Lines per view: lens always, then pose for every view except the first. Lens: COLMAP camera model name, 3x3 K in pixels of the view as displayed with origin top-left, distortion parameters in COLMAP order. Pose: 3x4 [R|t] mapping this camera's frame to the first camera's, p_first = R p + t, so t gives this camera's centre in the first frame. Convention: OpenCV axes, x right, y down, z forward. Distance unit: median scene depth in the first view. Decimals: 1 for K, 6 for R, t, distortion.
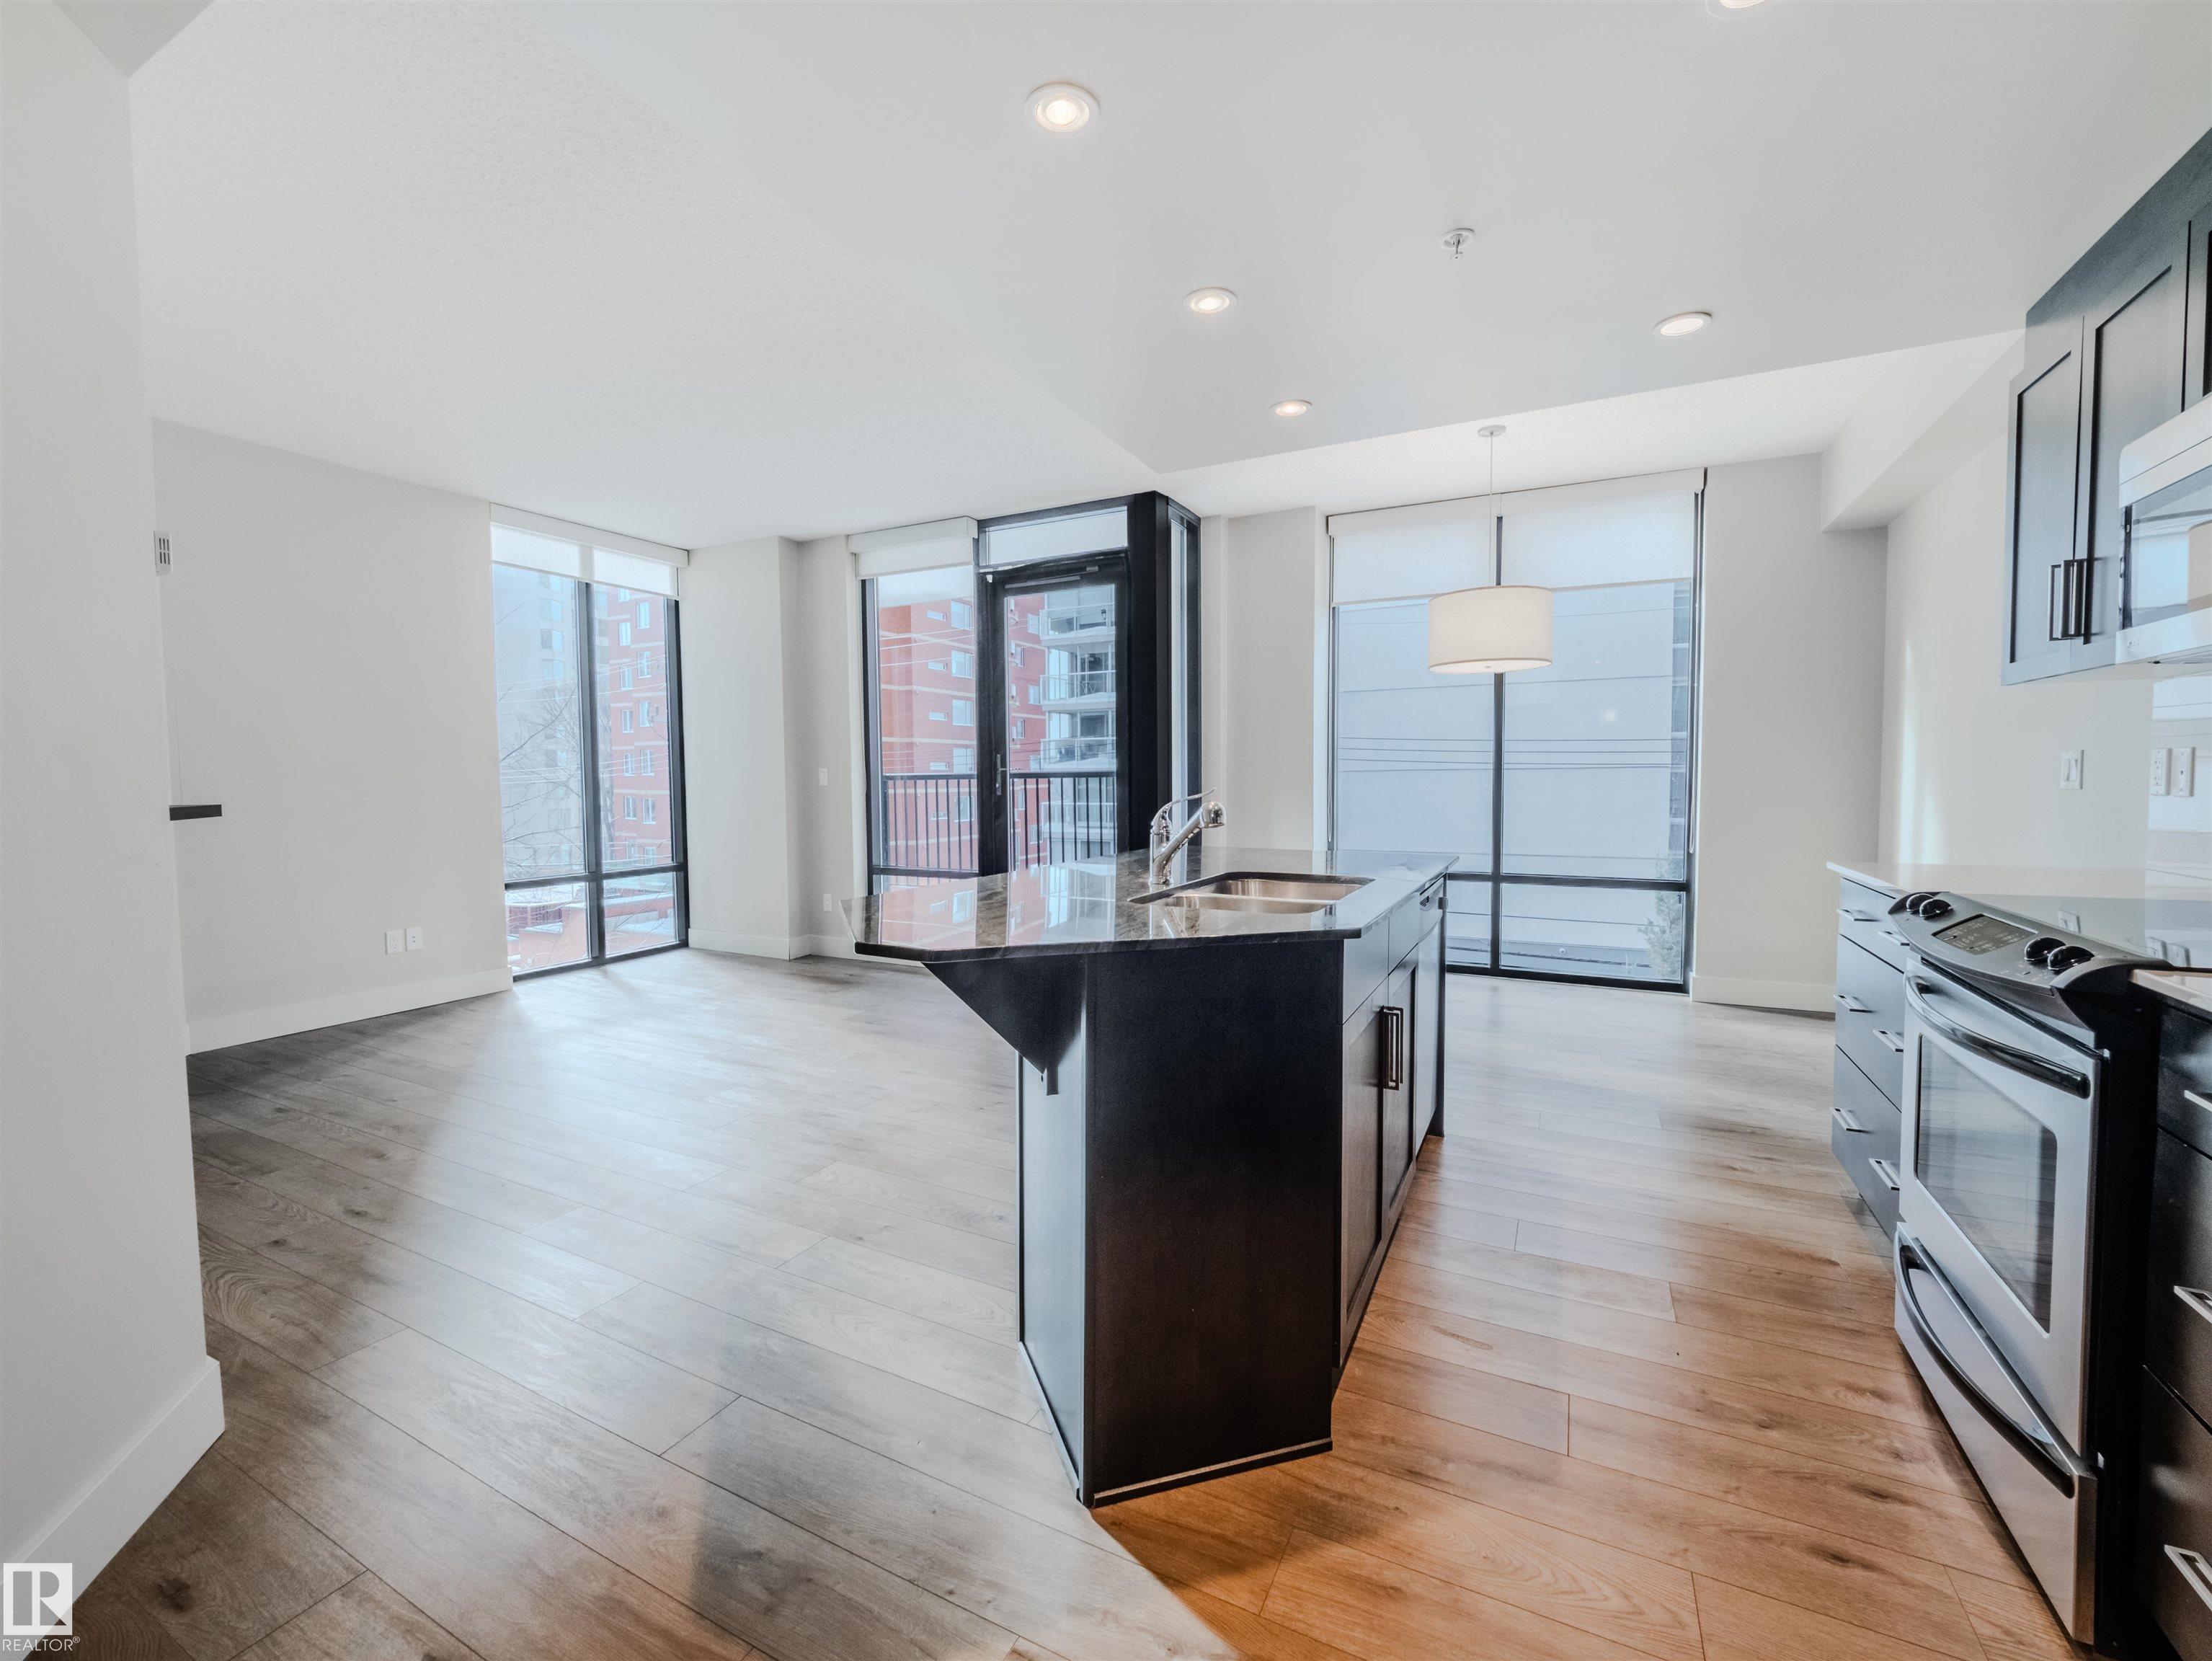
lens RADIAL K [[918.4, 0, 1103.8], [0, 918.4, 827.5], [0, 0, 1]] dist [0.000170, -0.004860]
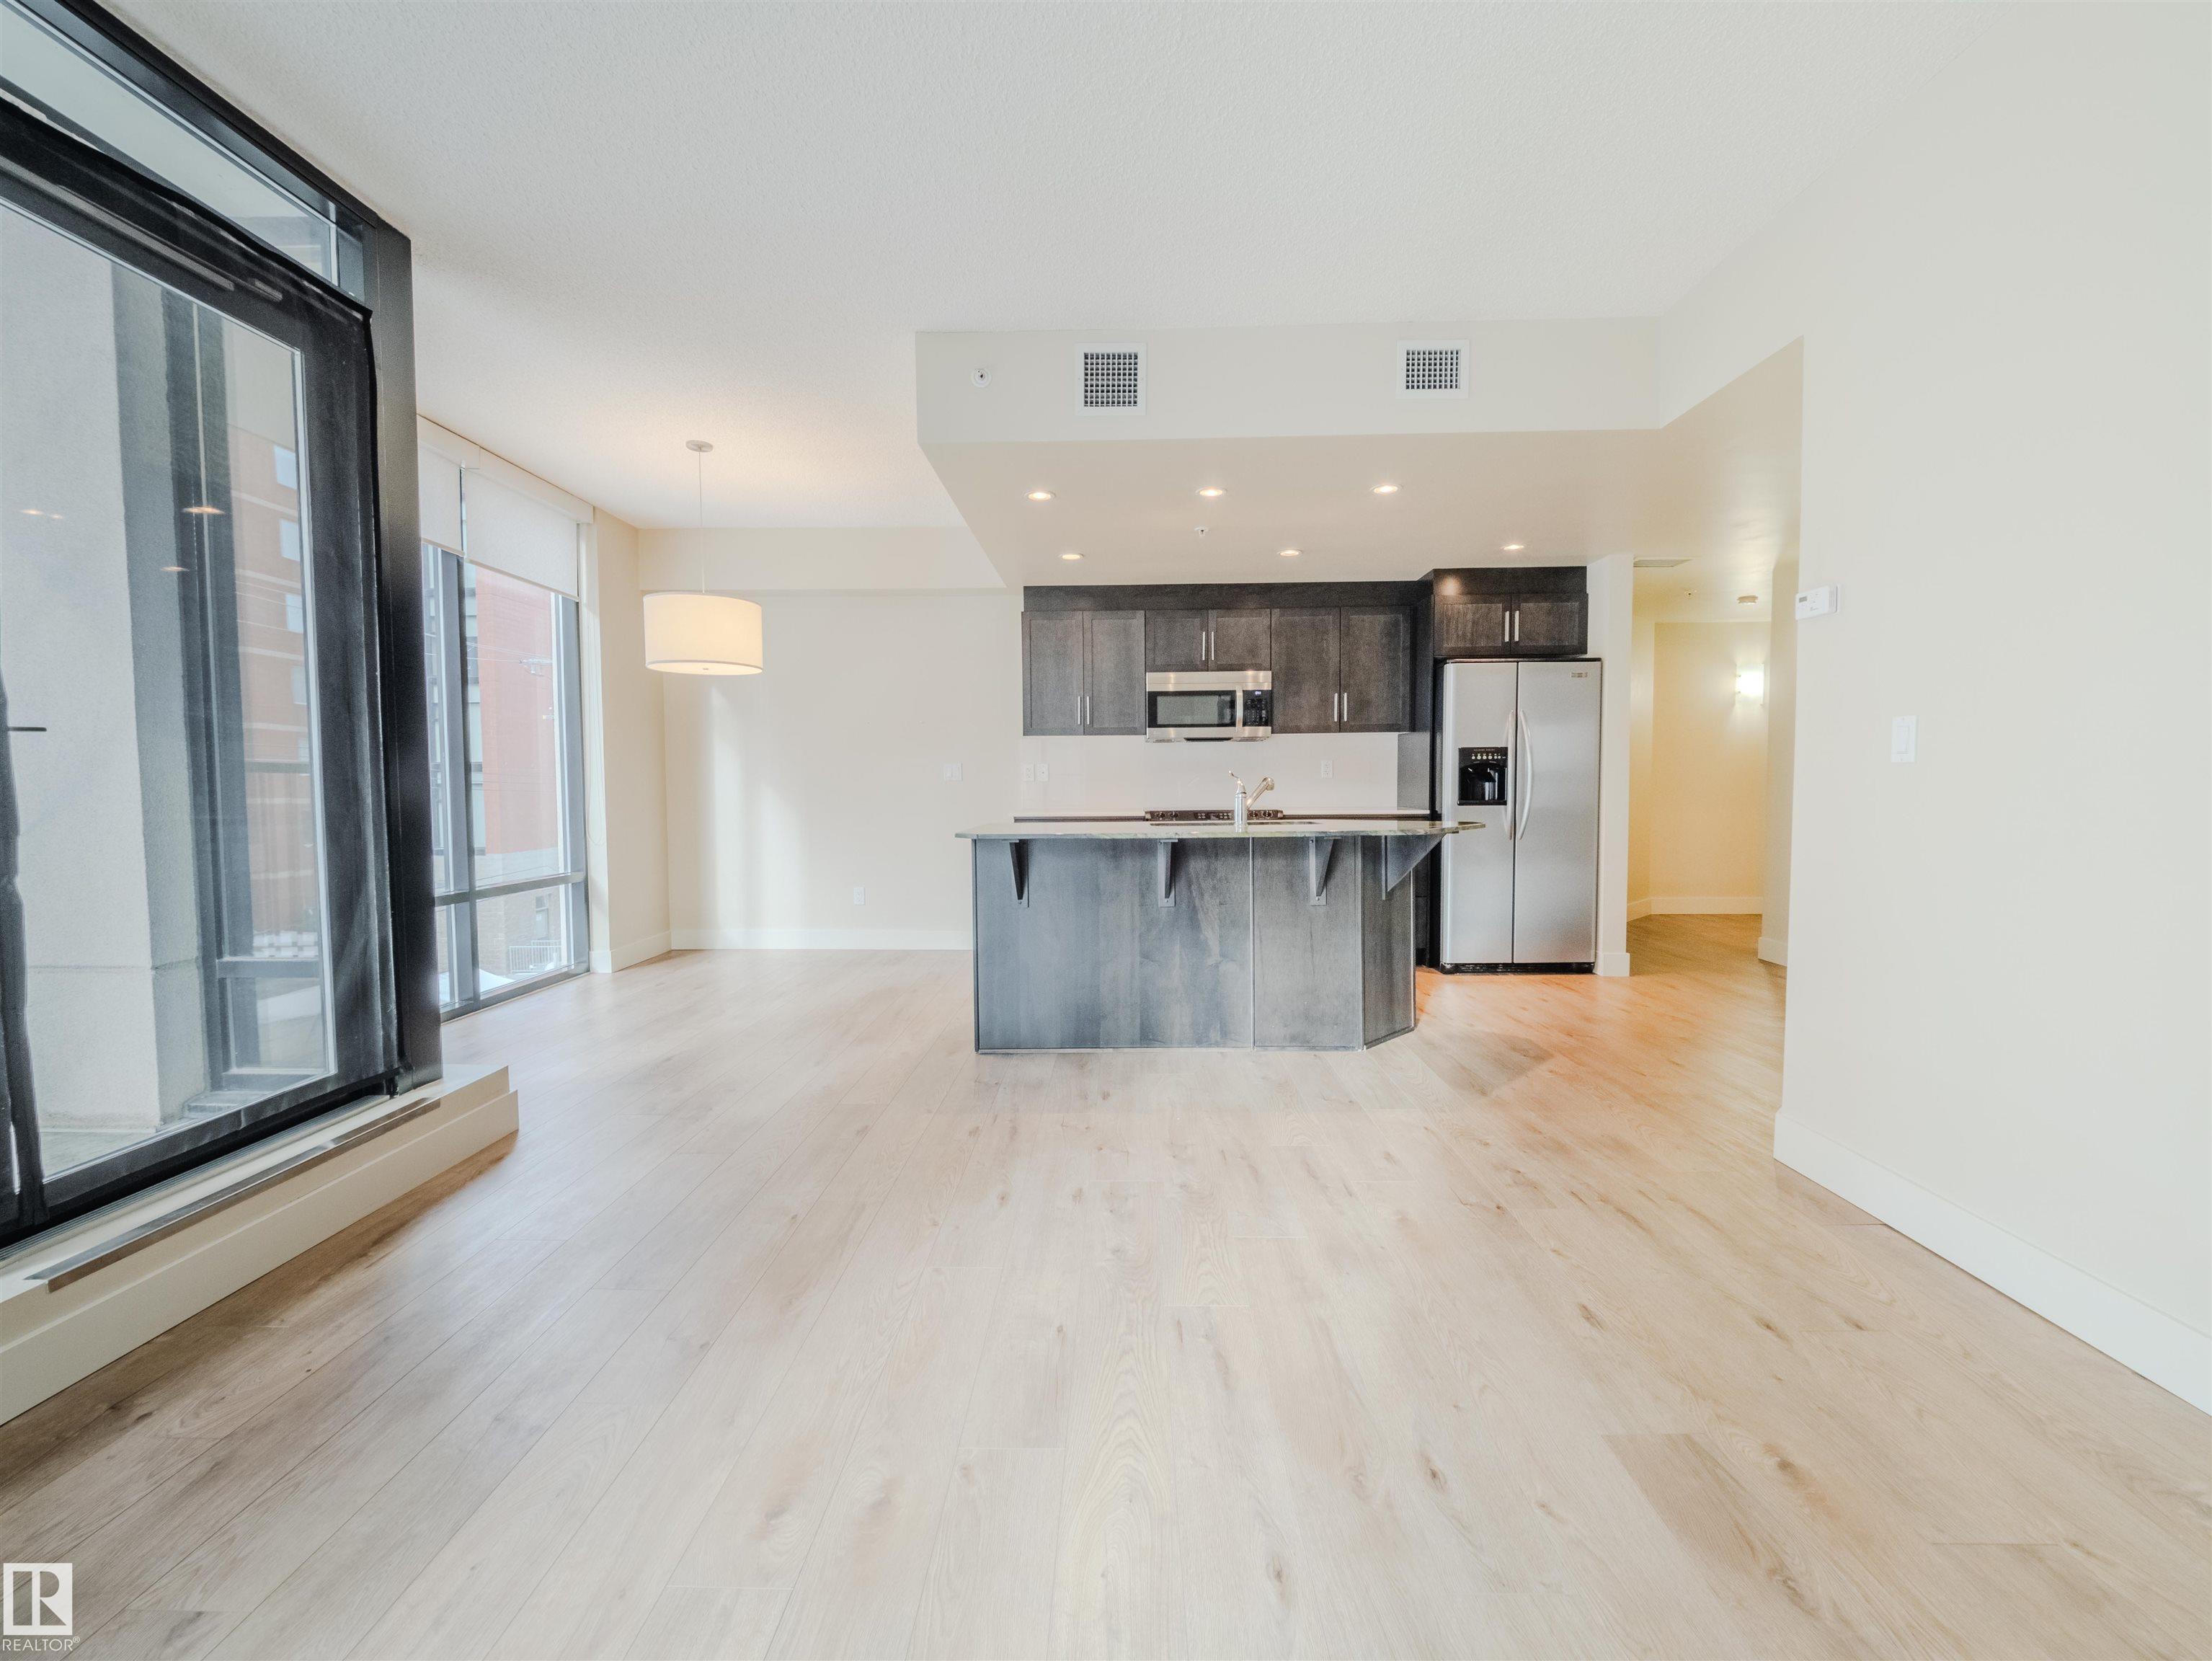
lens RADIAL K [[918.4, 0, 1101.9], [0, 918.4, 828.2], [0, 0, 1]] dist [0.000170, -0.004860]
pose [[-0.431070, -0.037833, 0.901525, -0.600384], [0.059144, 0.995787, 0.070068, -0.031658], [-0.900378, 0.083524, -0.427017, 0.859494]]
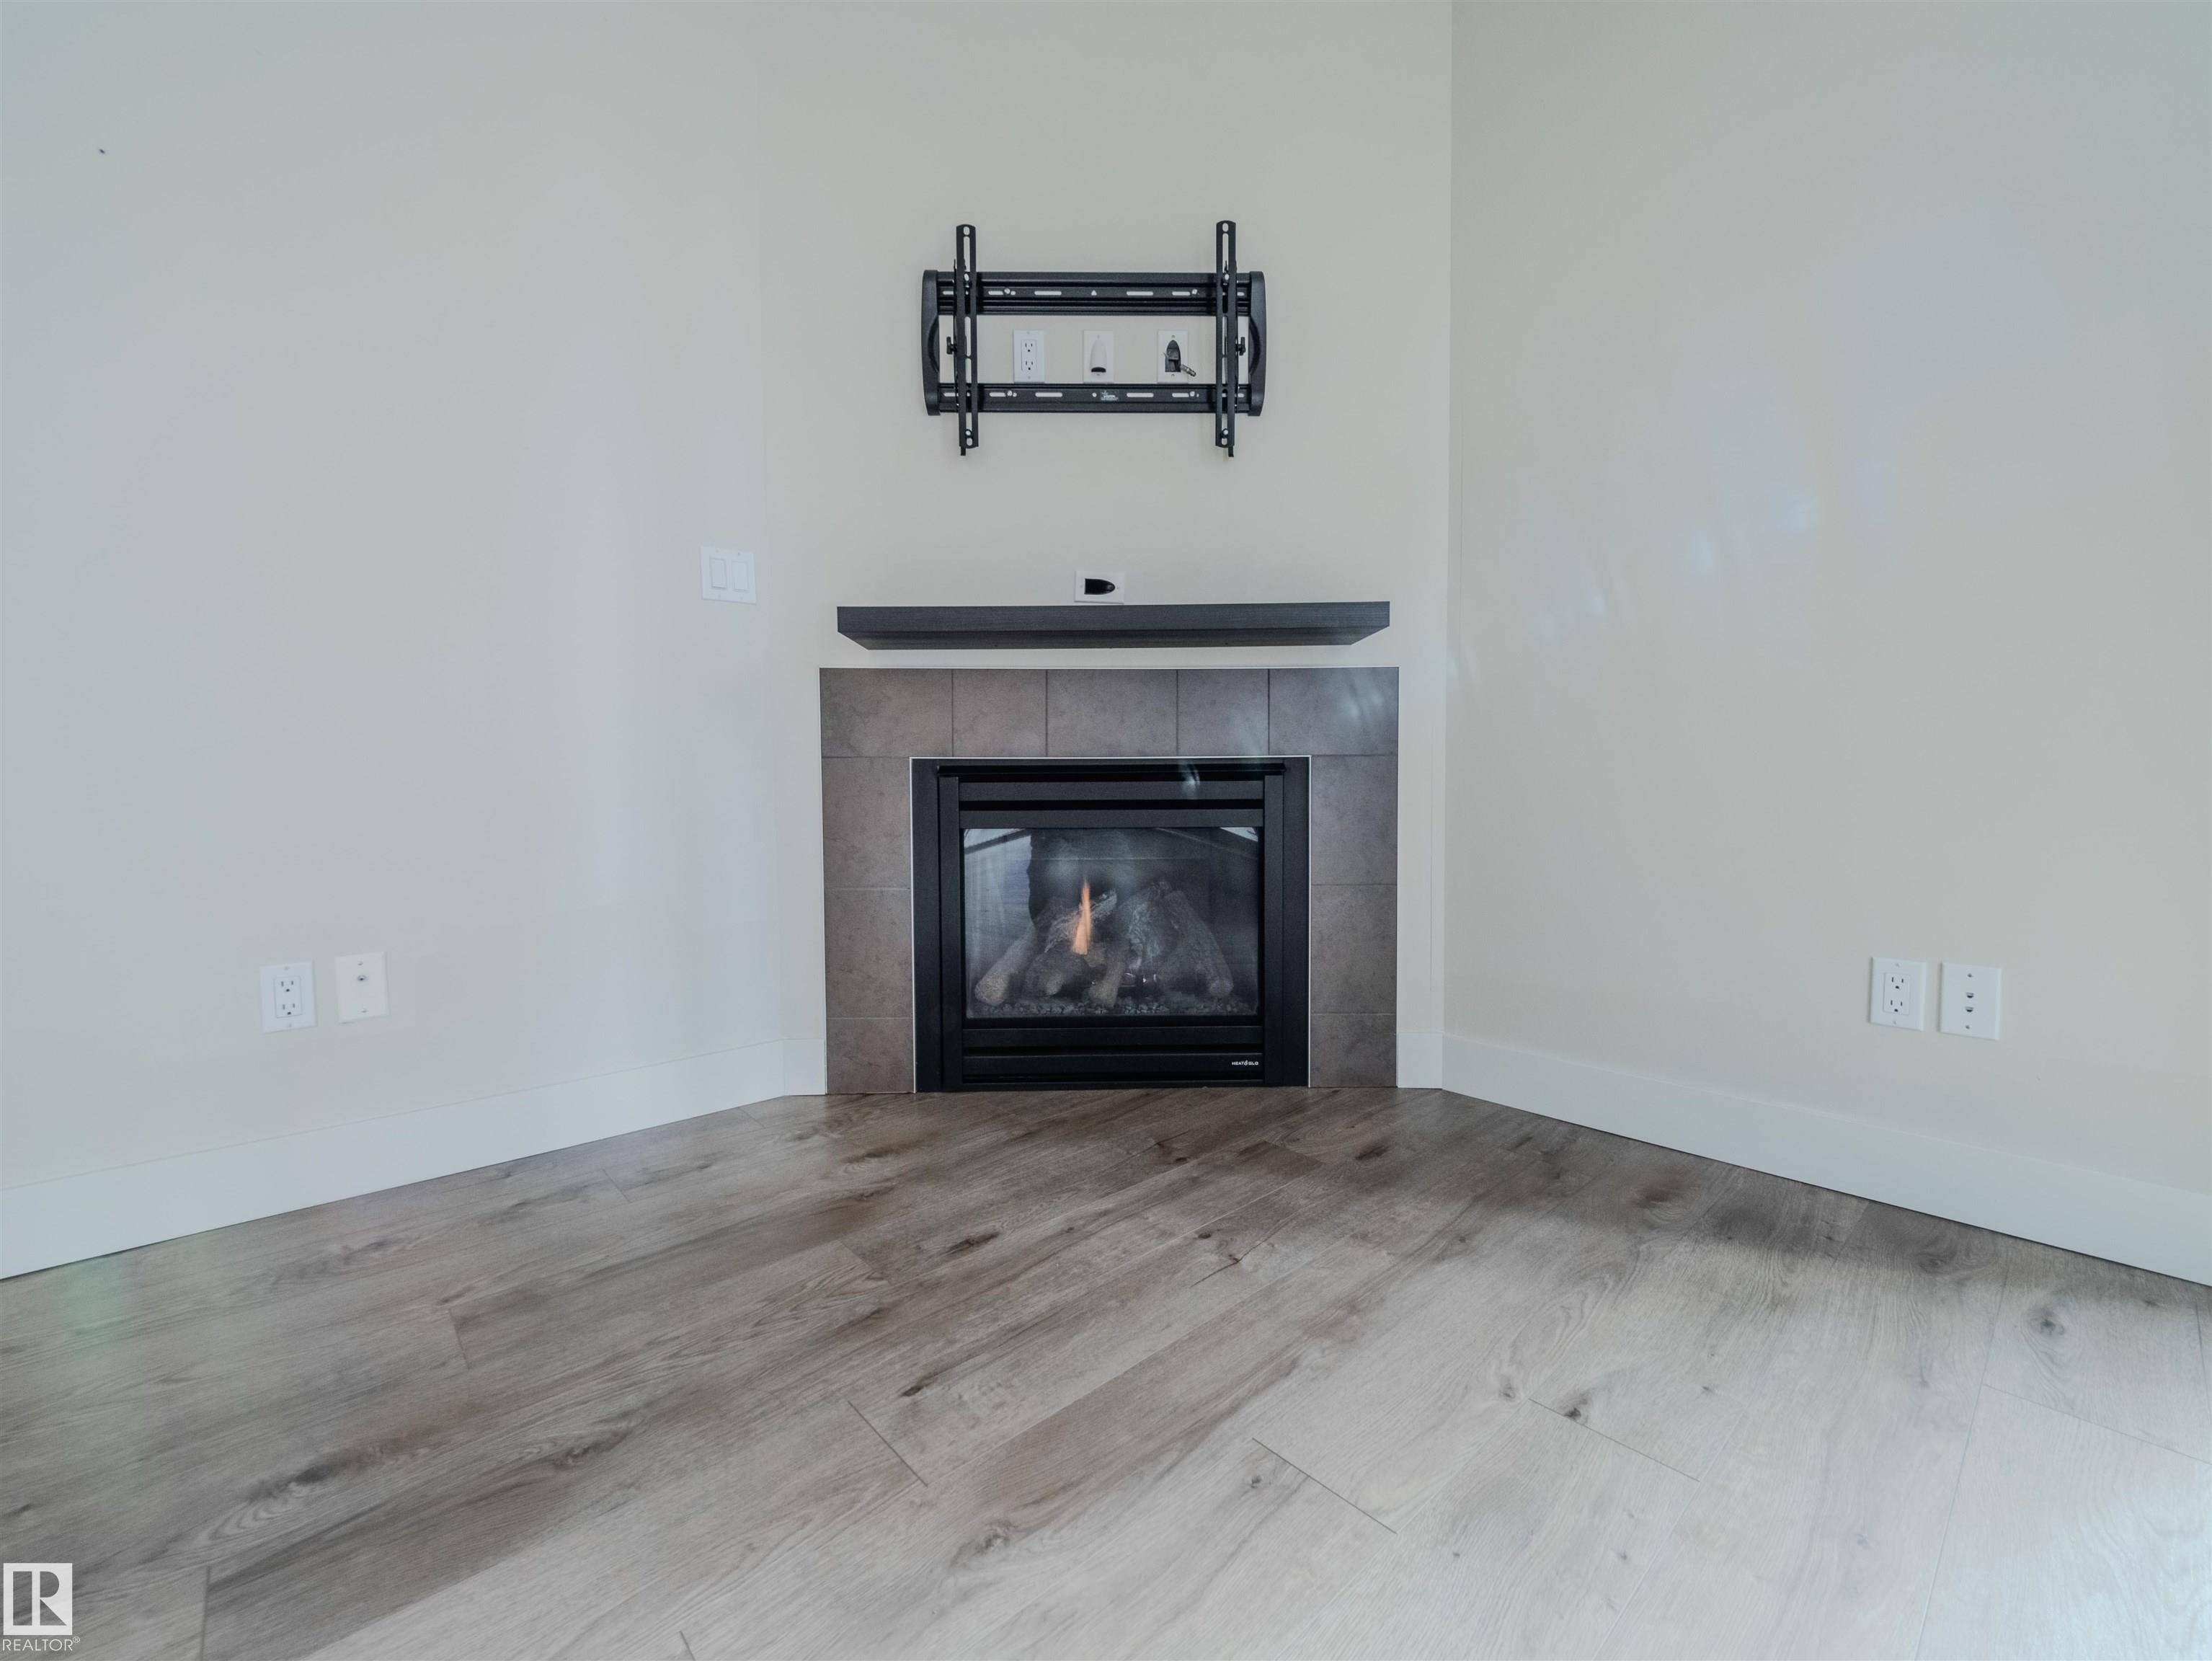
lens RADIAL K [[918.4, 0, 1100.1], [0, 918.4, 825.5], [0, 0, 1]] dist [0.000170, -0.004860]
pose [[-0.363640, 0.058838, -0.929680, -0.333786], [-0.039330, 0.996144, 0.078428, 0.045292], [0.930709, 0.065084, -0.359923, 0.771136]]
